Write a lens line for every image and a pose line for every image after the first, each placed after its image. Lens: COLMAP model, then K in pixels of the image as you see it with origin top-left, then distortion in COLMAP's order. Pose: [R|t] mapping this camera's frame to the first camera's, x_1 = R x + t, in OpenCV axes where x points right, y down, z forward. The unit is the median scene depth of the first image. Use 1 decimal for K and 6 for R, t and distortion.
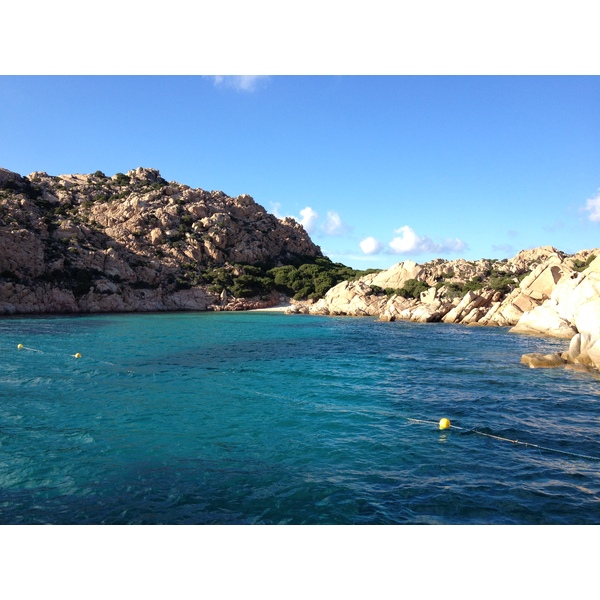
lens RADIAL K [[542.4, 0, 300.0], [0, 542.4, 300.0], [0, 0, 1]] dist [0.078258, -0.221979]
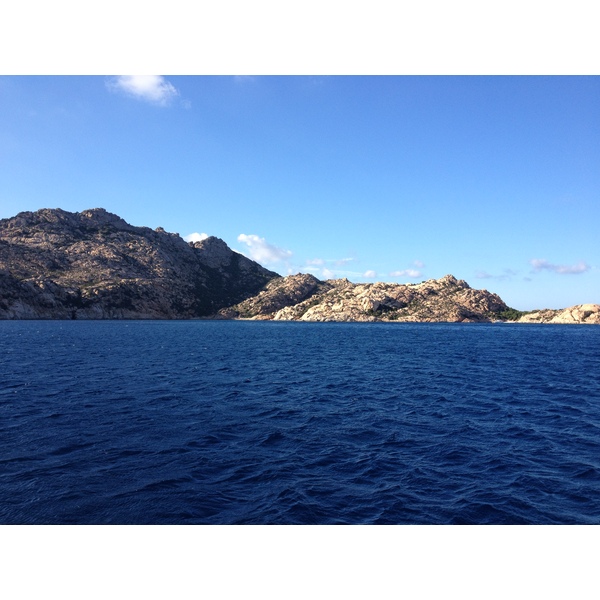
lens RADIAL K [[542.4, 0, 300.0], [0, 542.4, 300.0], [0, 0, 1]] dist [0.078258, -0.221979]
pose [[0.978989, -0.012072, -0.203554, -1.022606], [0.004615, 0.999302, -0.037070, -0.009909], [0.203859, 0.035352, 0.978362, -4.884454]]
